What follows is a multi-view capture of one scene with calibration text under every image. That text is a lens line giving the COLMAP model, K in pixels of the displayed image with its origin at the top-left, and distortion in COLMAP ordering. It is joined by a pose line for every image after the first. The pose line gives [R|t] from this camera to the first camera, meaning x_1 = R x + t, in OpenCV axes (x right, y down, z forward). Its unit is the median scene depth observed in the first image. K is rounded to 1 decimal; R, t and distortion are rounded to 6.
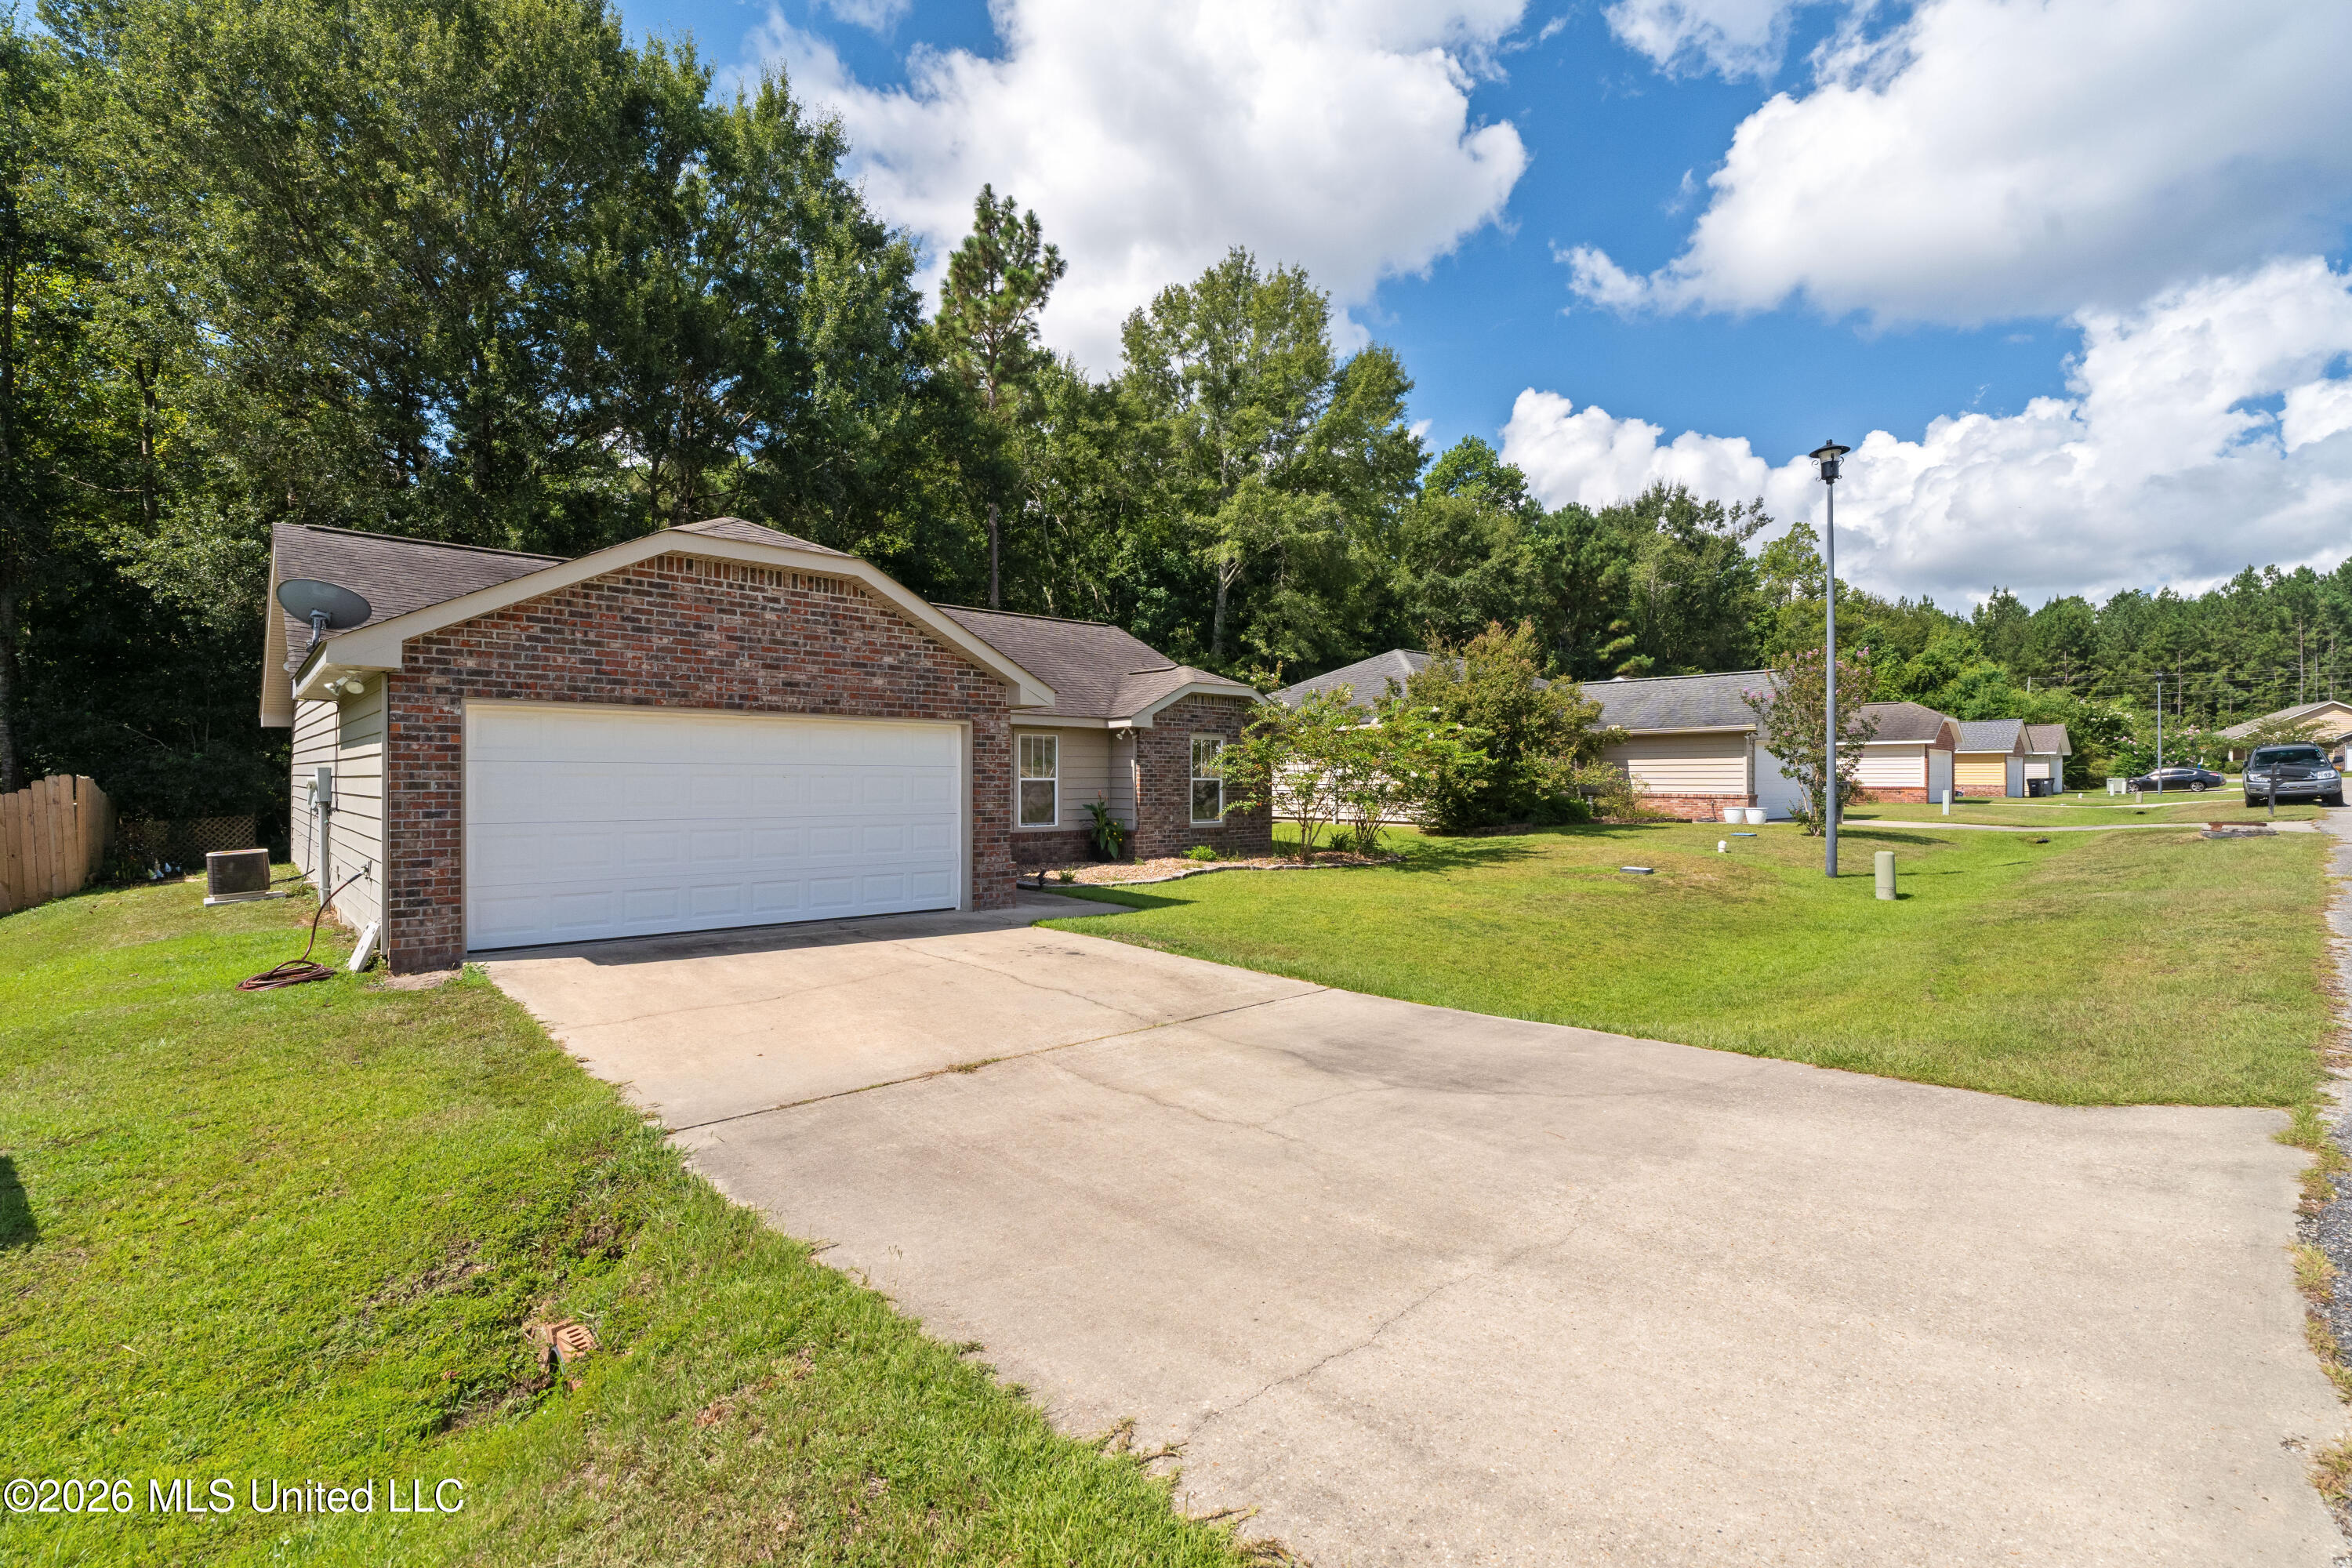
lens RADIAL K [[1052.1, 0, 1176.6], [0, 1052.1, 772.8], [0, 0, 1]] dist [0.002009, 0.000781]
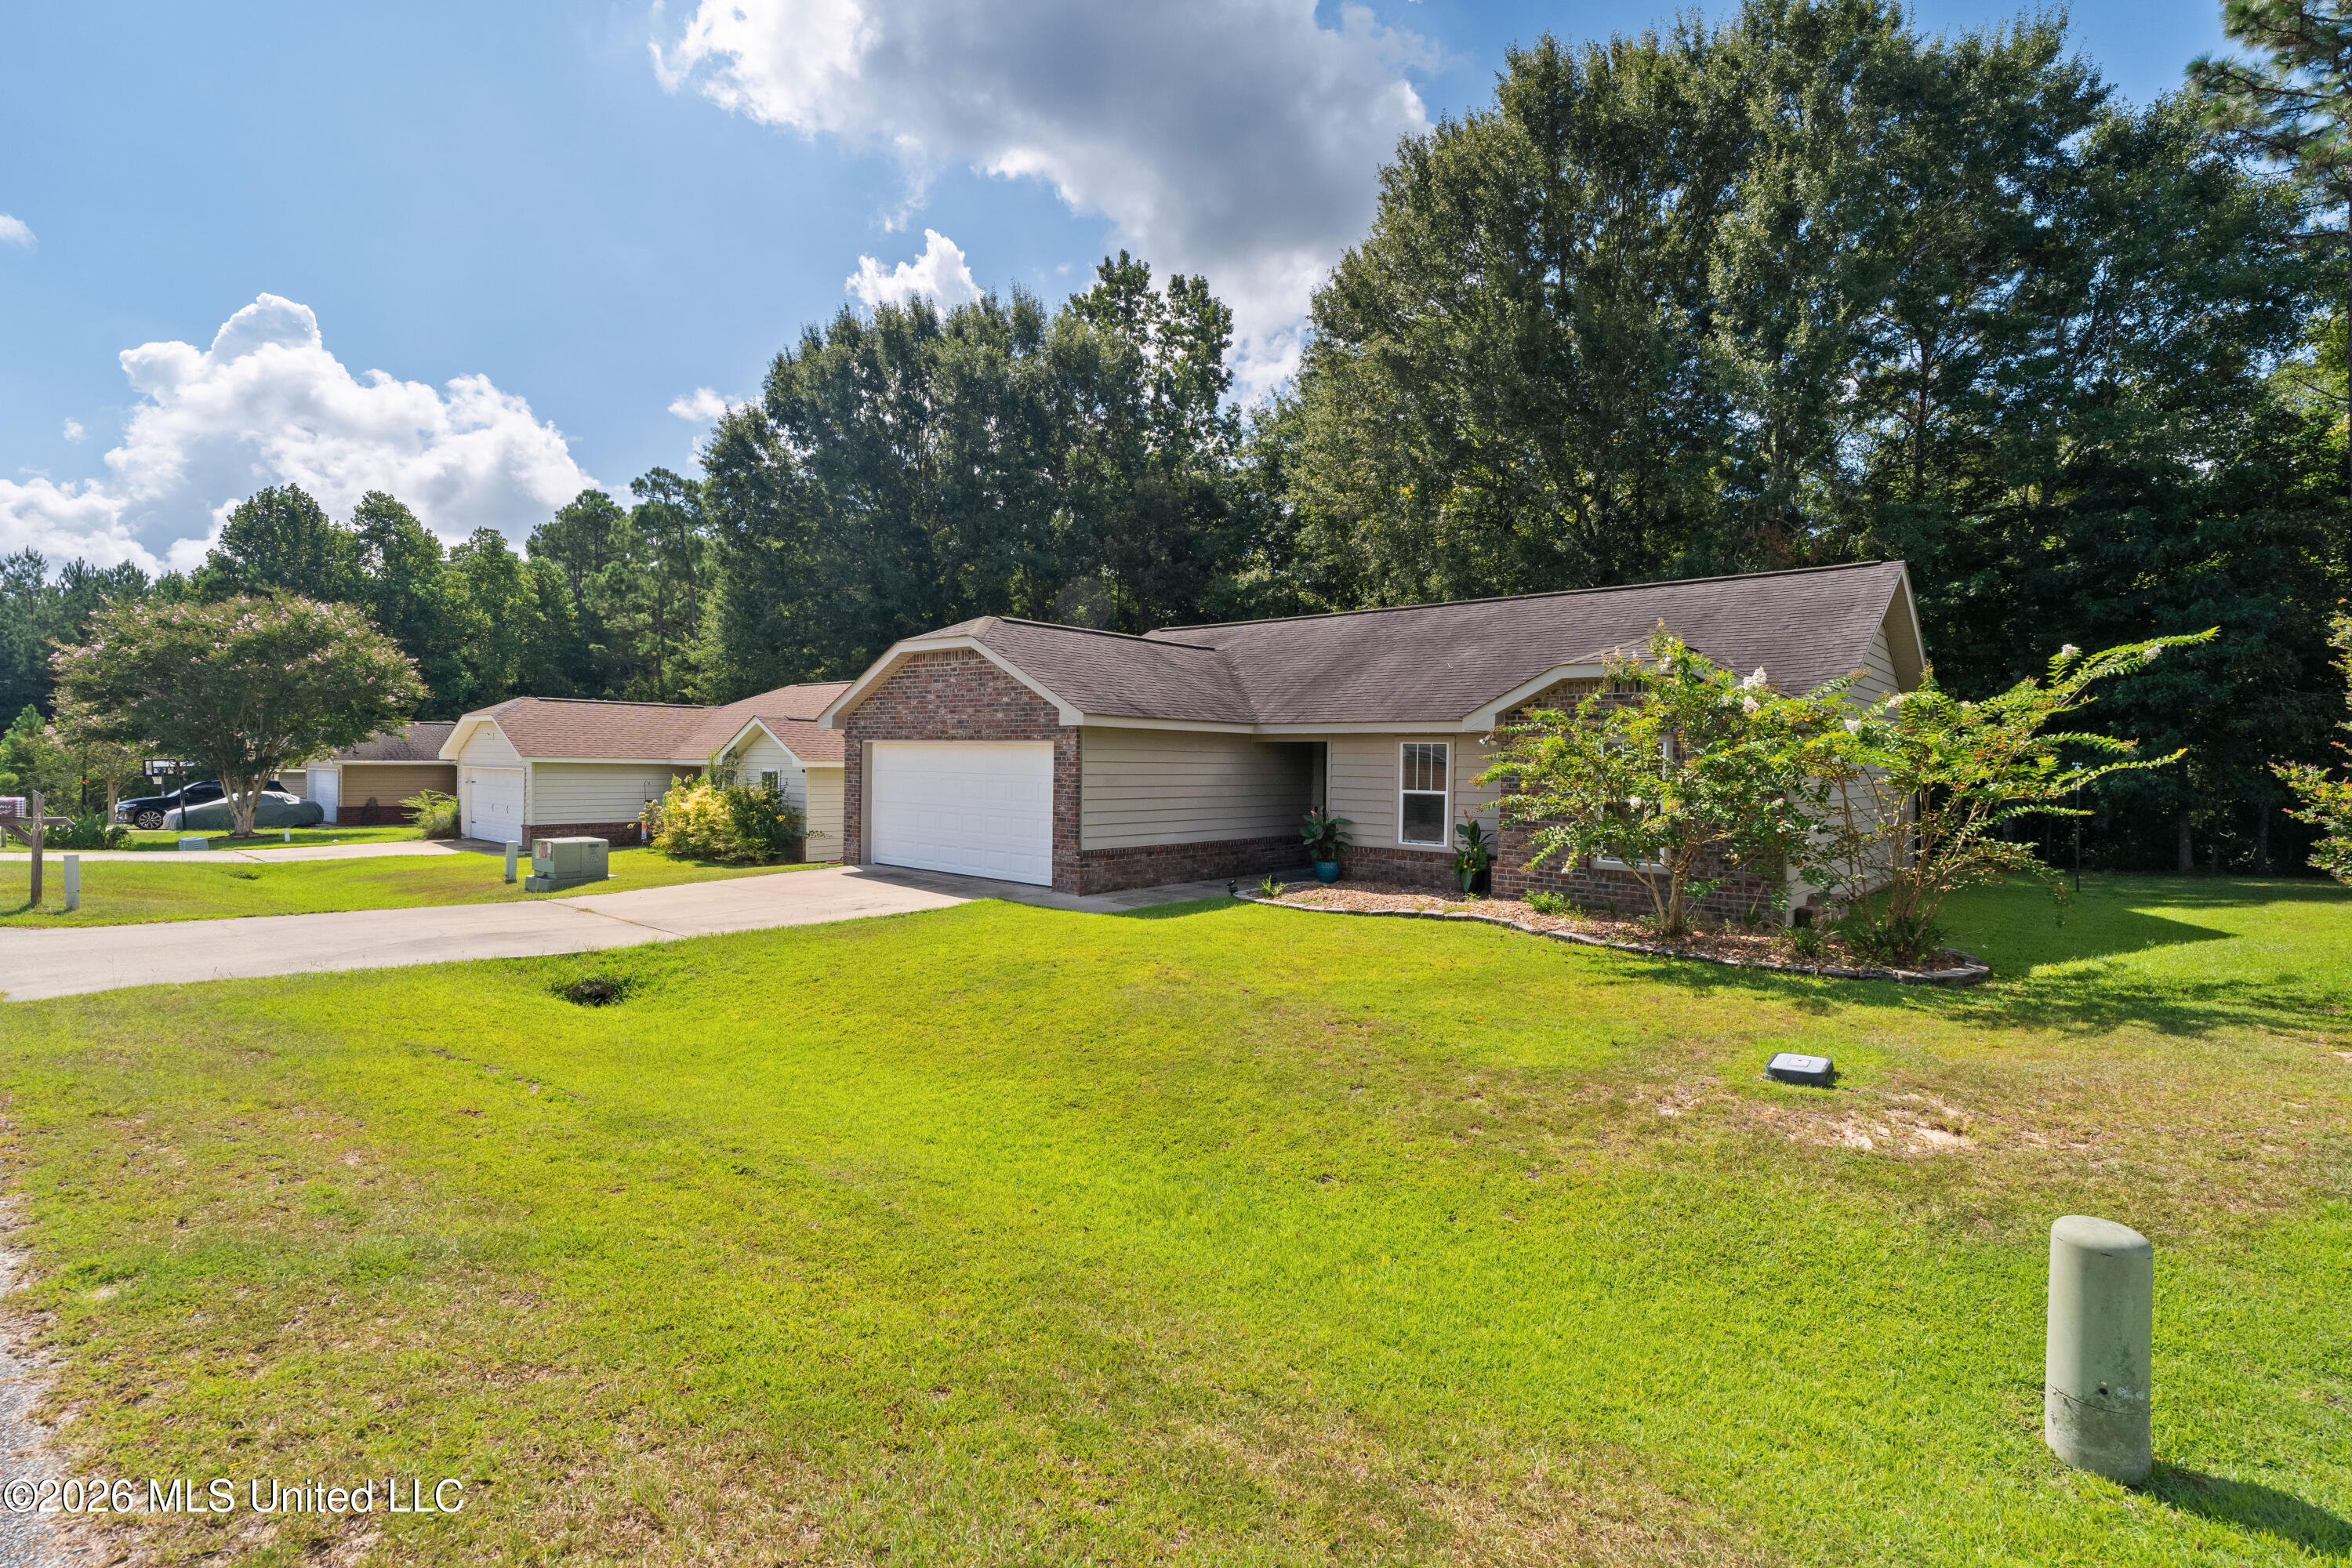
lens RADIAL K [[1052.1, 0, 1177.7], [0, 1052.1, 776.3], [0, 0, 1]] dist [0.002009, 0.000781]
pose [[0.112936, 0.010871, -0.993543, 1.134306], [-0.011562, 0.999887, 0.009626, -0.020875], [0.993535, 0.010400, 0.113049, 1.067186]]
